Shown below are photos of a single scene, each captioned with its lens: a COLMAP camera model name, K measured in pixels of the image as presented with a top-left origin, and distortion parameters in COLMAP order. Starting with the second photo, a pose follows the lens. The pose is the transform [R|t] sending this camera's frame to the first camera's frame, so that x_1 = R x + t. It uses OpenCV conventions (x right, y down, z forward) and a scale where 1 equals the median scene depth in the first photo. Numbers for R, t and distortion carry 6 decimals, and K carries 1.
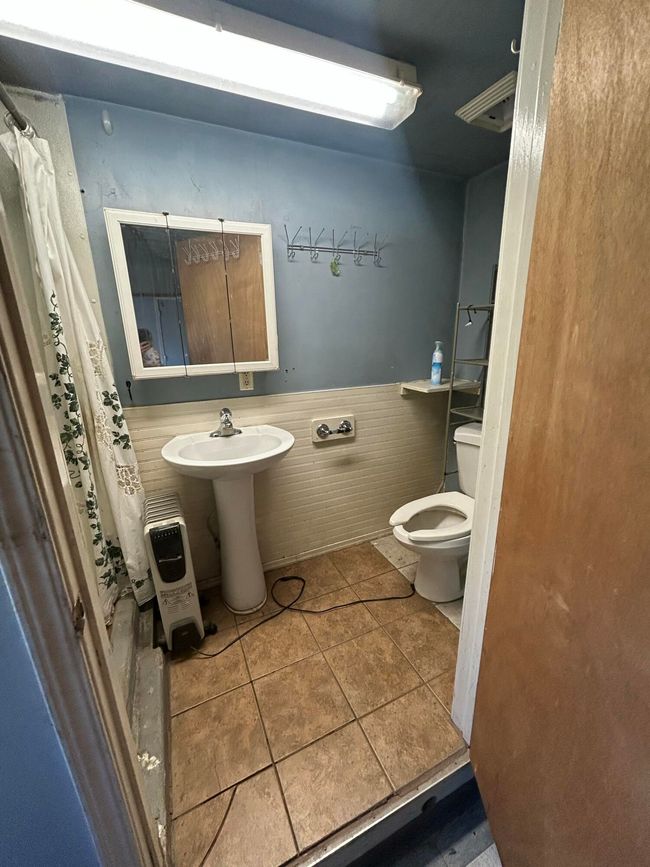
lens RADIAL K [[350.4, 0, 325.0], [0, 350.4, 433.5], [0, 0, 1]] dist [-0.000682, 0.000209]
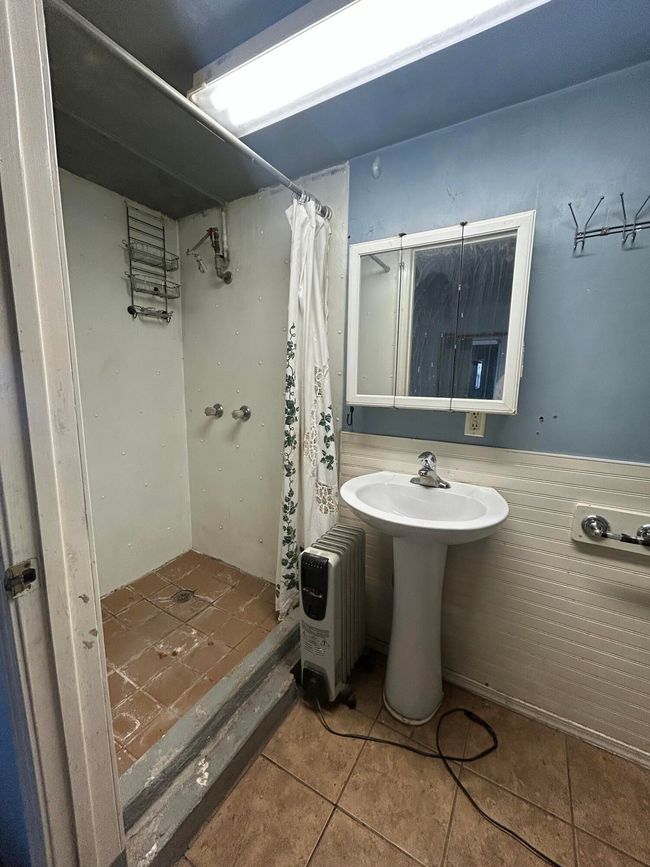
lens RADIAL K [[350.4, 0, 325.0], [0, 350.4, 433.5], [0, 0, 1]] dist [-0.000682, 0.000209]
pose [[0.571977, 0.161405, -0.804233, 0.232400], [-0.256470, 0.966483, 0.011565, -0.064247], [0.779144, 0.199647, 0.594202, 0.340197]]
